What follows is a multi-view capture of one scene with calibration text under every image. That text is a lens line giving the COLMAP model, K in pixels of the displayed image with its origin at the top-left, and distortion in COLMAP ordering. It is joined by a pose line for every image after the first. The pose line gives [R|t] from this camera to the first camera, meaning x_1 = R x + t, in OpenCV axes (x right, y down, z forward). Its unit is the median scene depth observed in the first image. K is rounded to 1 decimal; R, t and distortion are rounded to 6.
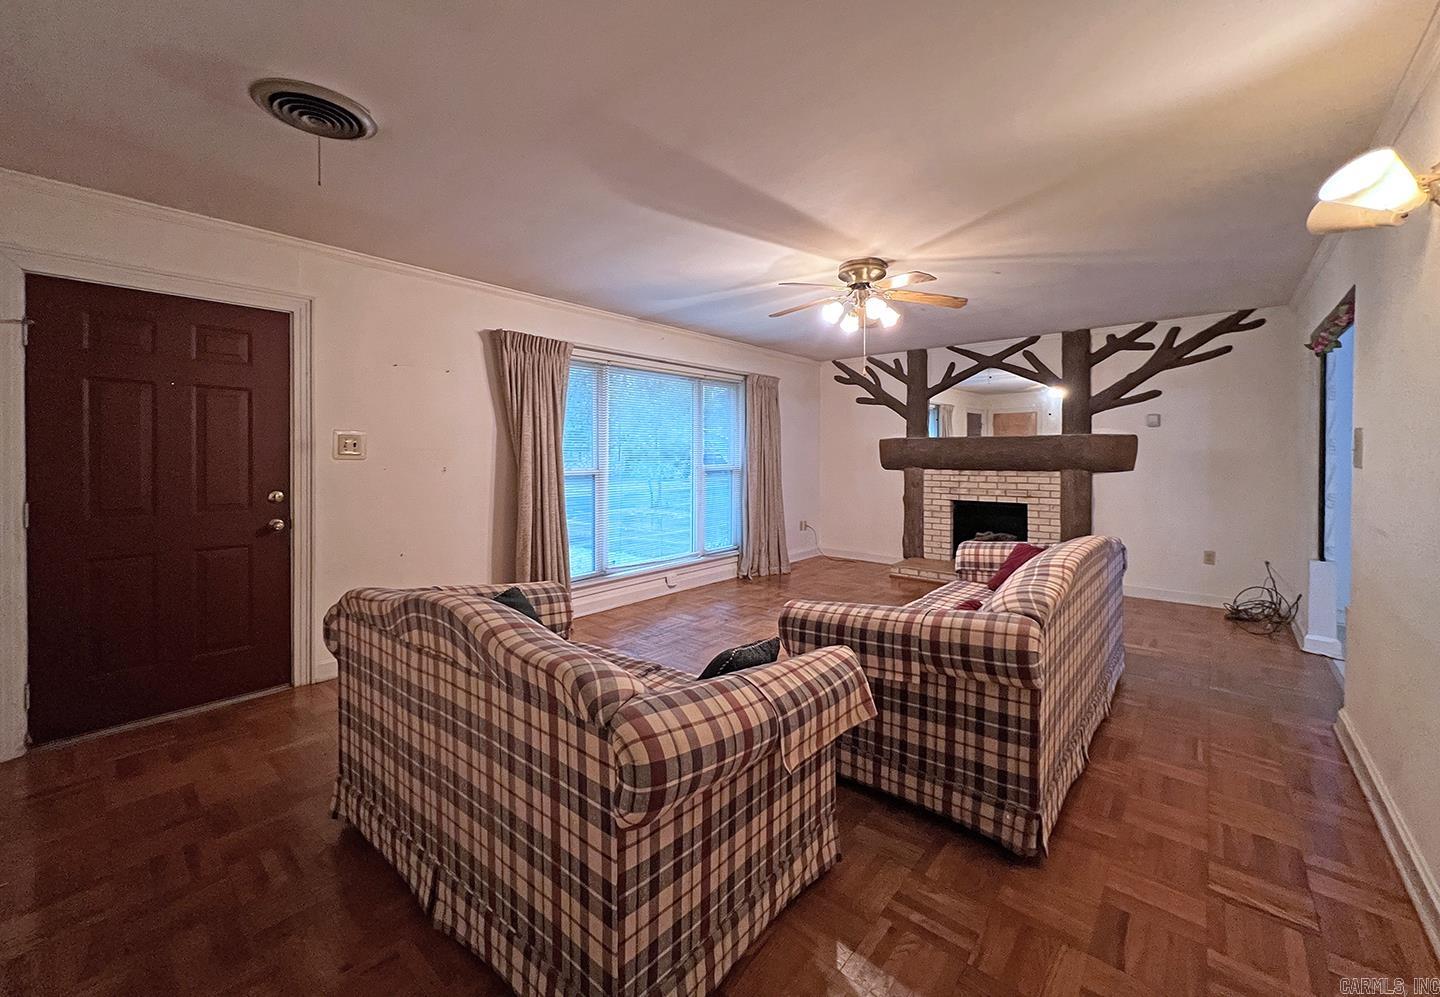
lens RADIAL K [[569.6, 0, 718.5], [0, 569.6, 454.5], [0, 0, 1]] dist [-0.000878, 0.000021]
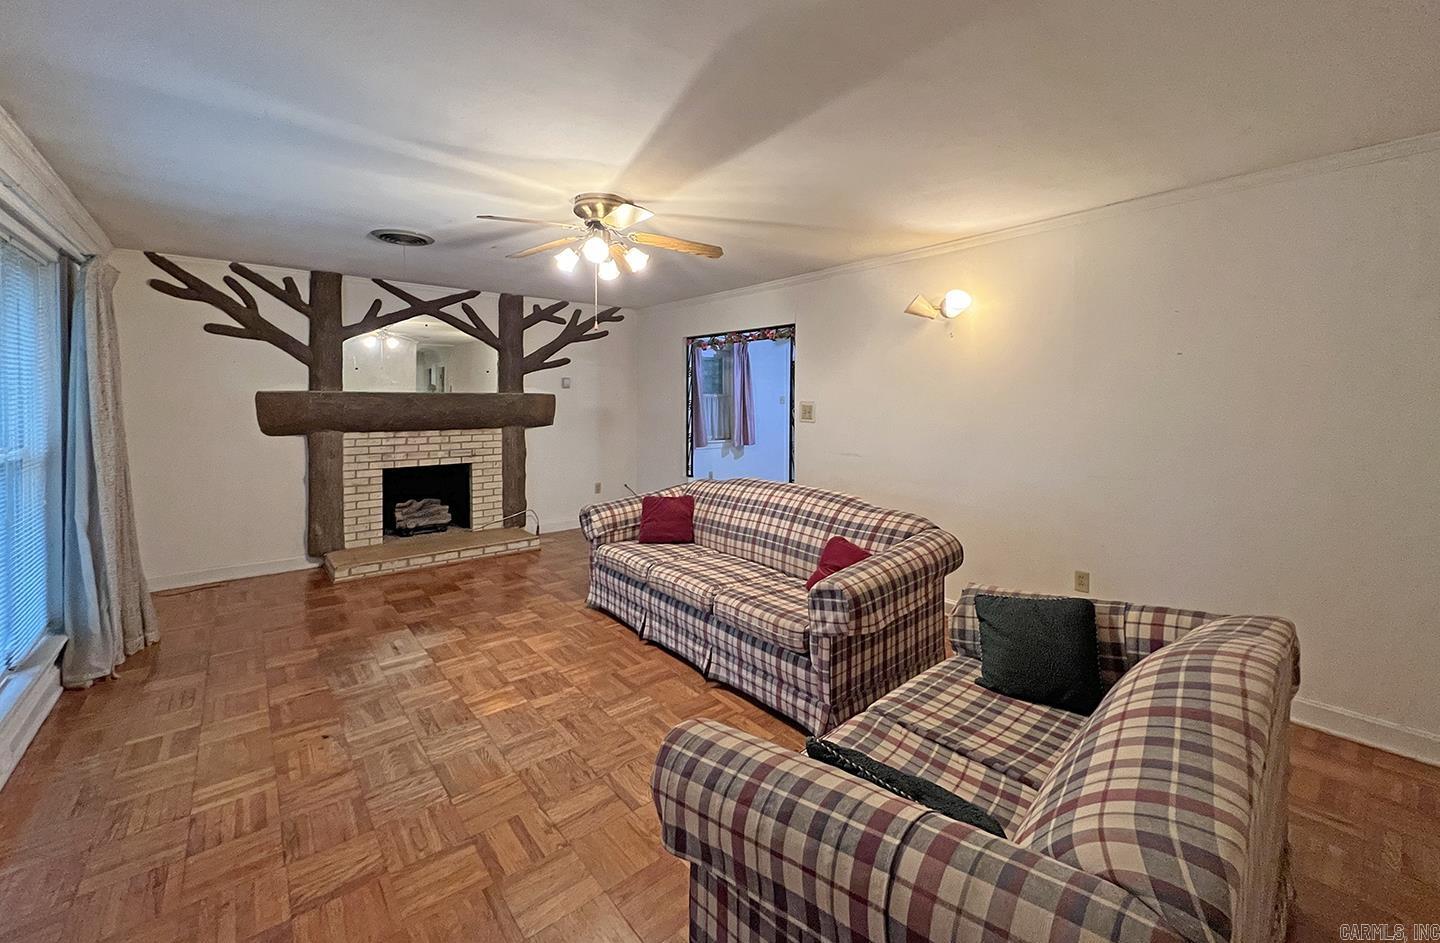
lens RADIAL K [[574.6, 0, 720.2], [0, 574.6, 411.5], [0, 0, 1]] dist [-0.001741, -0.000254]
pose [[0.157091, -0.020319, 0.987375, -0.349441], [-0.004583, 0.999763, 0.021303, -0.023461], [-0.987573, -0.007872, 0.156961, 0.422531]]
